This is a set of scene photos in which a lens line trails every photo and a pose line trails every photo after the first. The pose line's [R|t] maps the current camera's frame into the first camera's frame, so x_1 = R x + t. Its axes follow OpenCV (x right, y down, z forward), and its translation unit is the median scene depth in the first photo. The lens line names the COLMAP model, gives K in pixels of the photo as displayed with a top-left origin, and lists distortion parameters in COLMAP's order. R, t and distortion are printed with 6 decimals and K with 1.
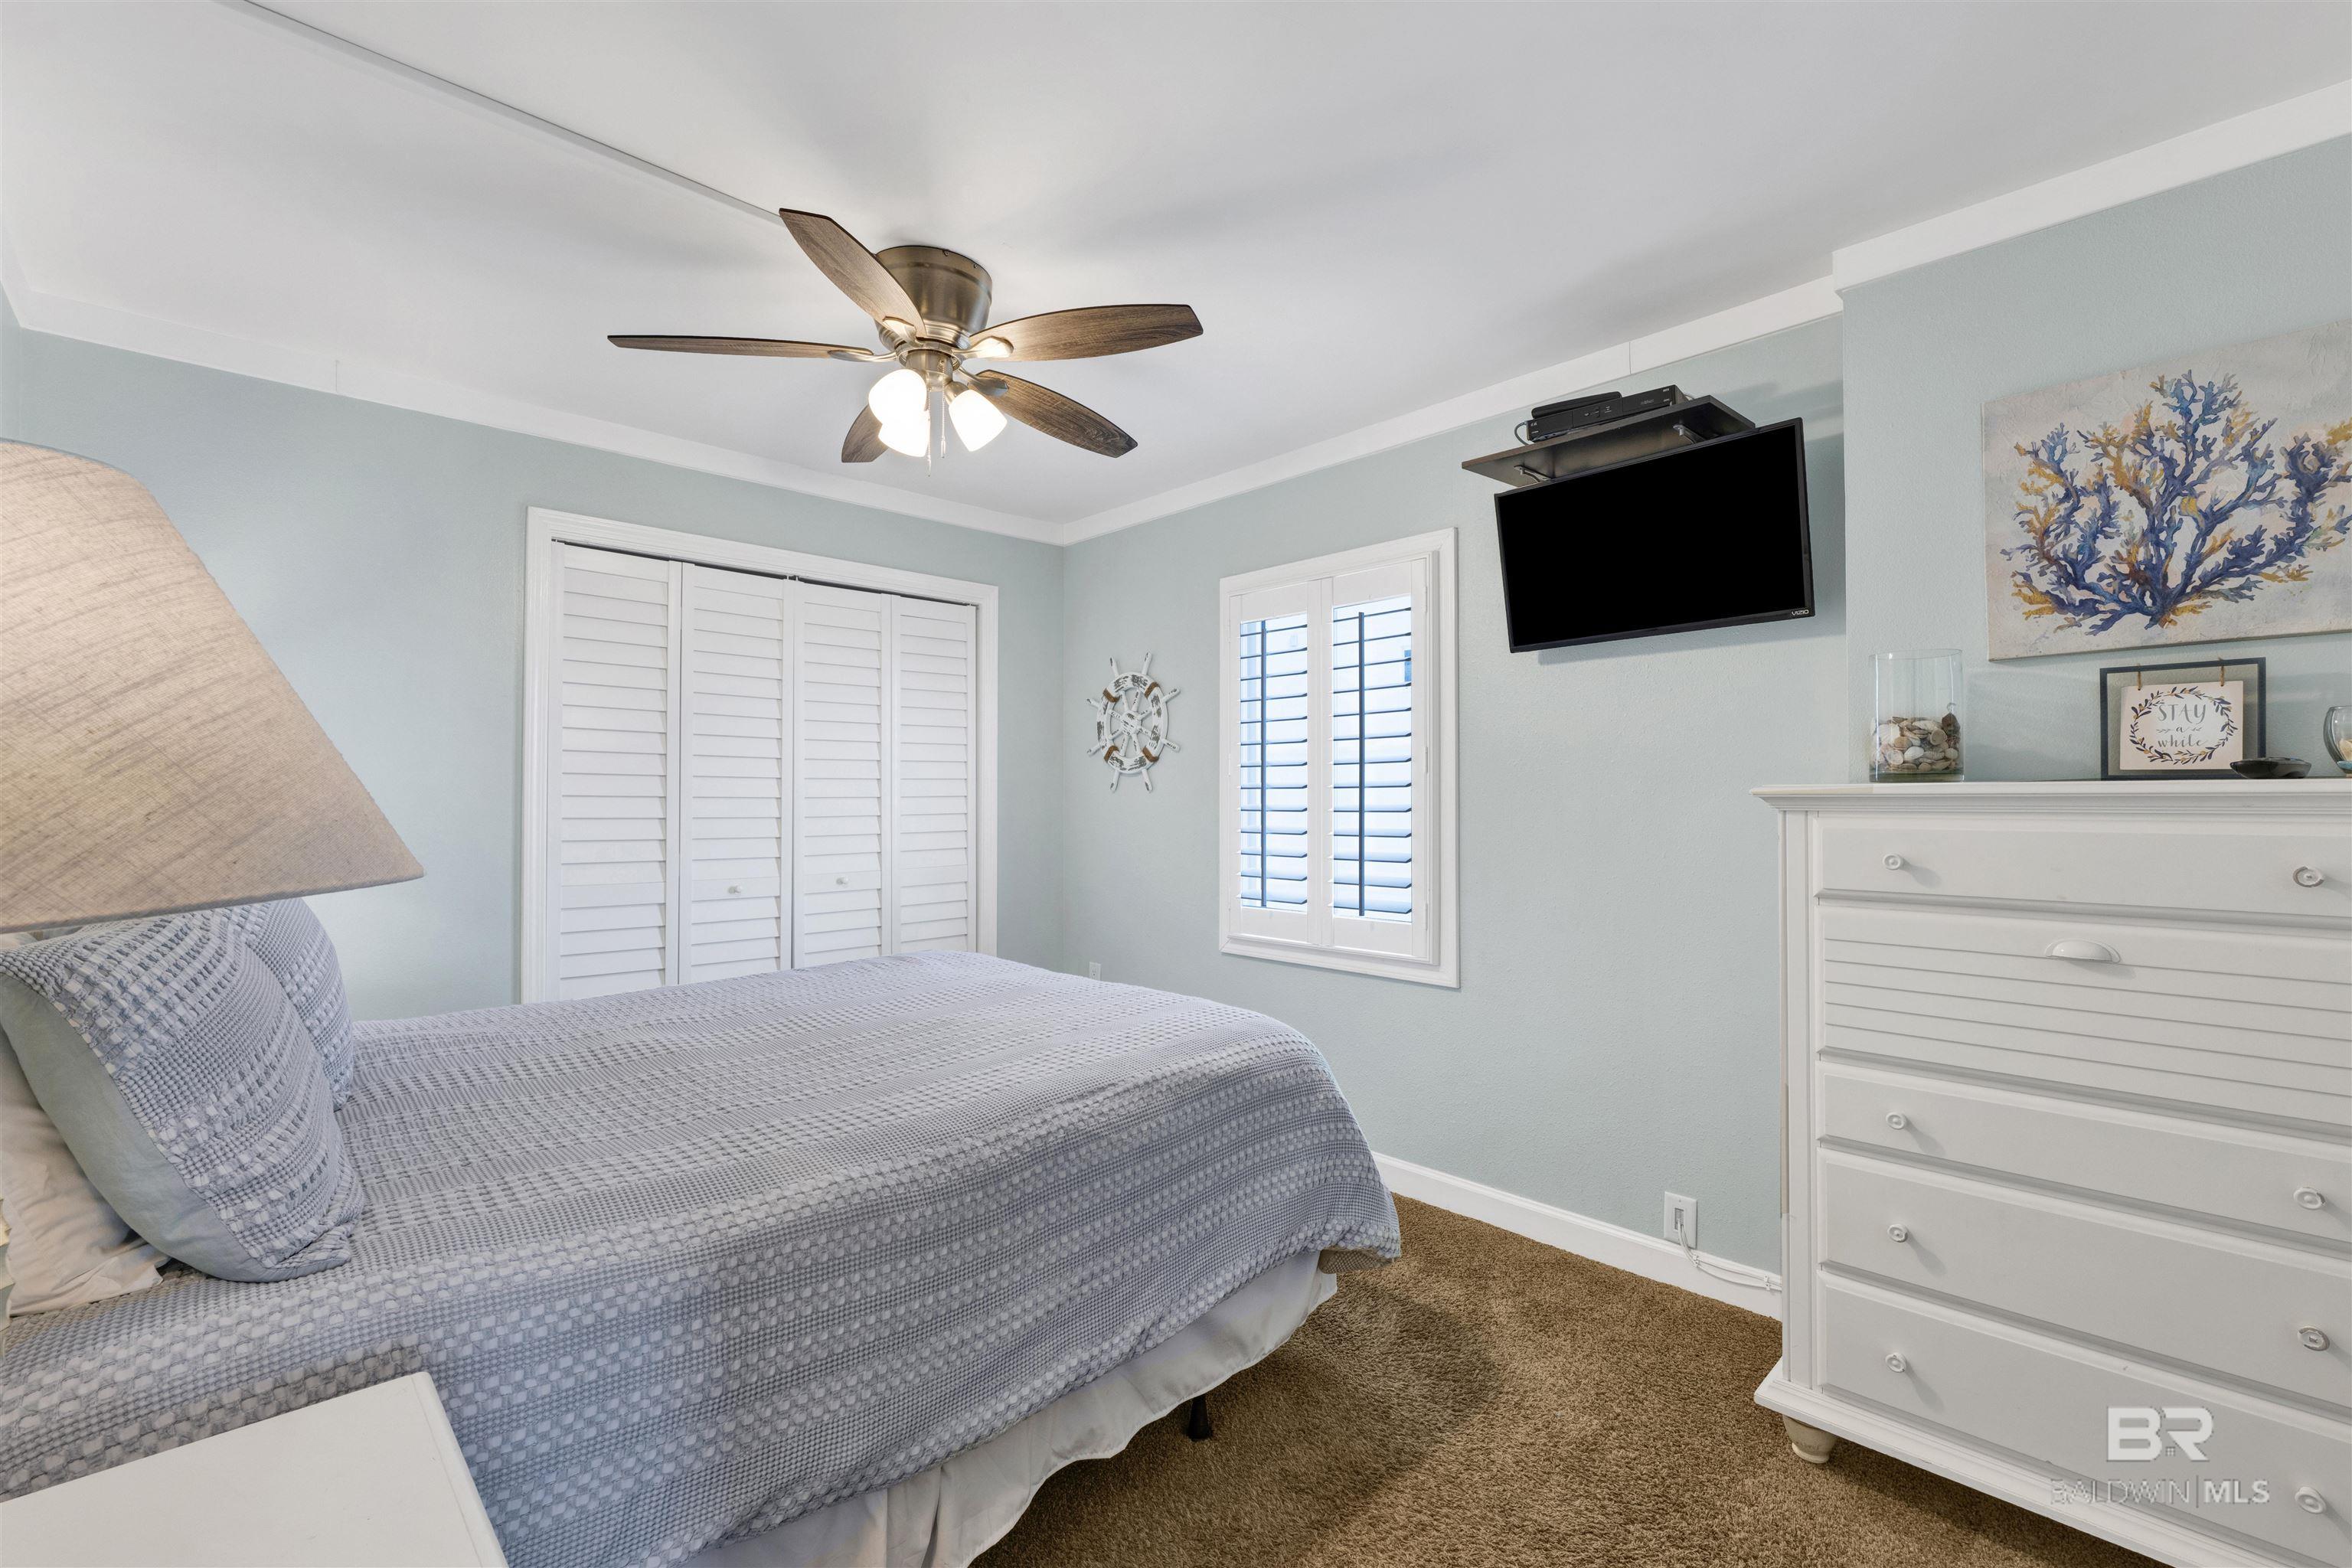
lens RADIAL K [[1019.0, 0, 1179.3], [0, 1019.0, 797.6], [0, 0, 1]] dist [0.004115, -0.000239]
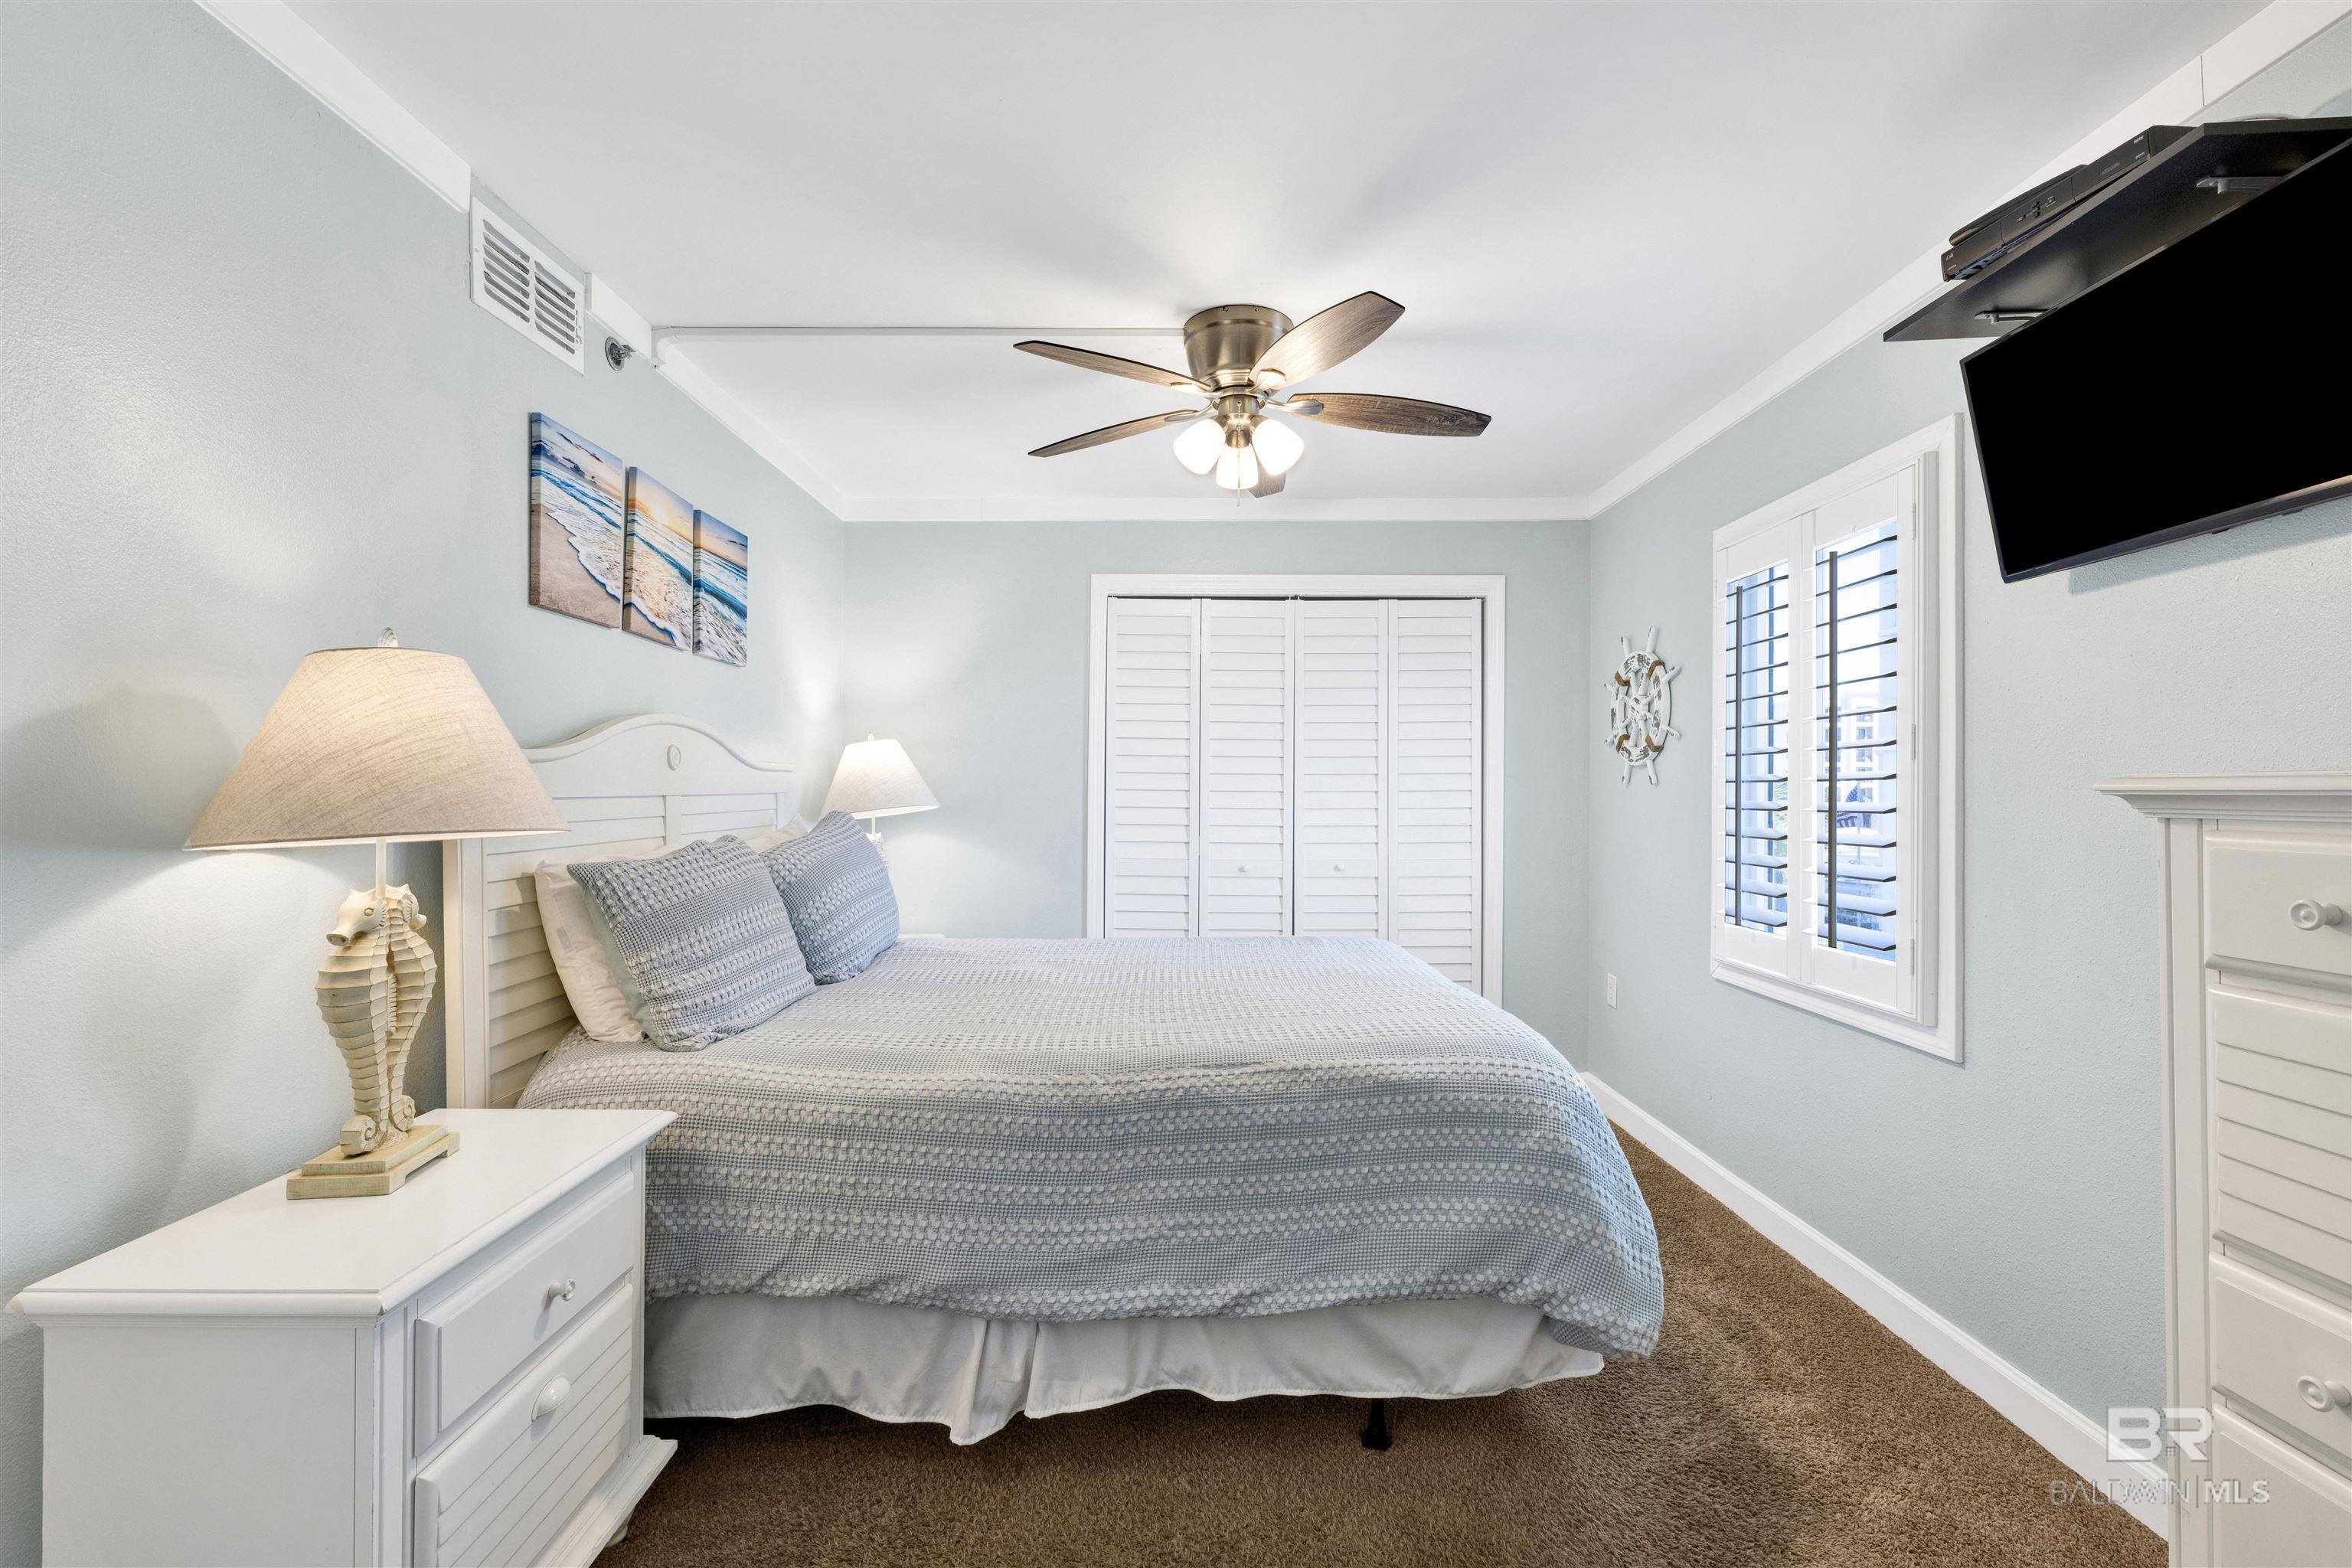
lens RADIAL K [[1019.0, 0, 1173.6], [0, 1019.0, 795.4], [0, 0, 1]] dist [0.004115, -0.000239]
pose [[0.716874, 0.005279, -0.697183, 0.558205], [-0.002572, 0.999985, 0.004927, -0.001599], [0.697198, -0.001739, 0.716876, 0.163882]]
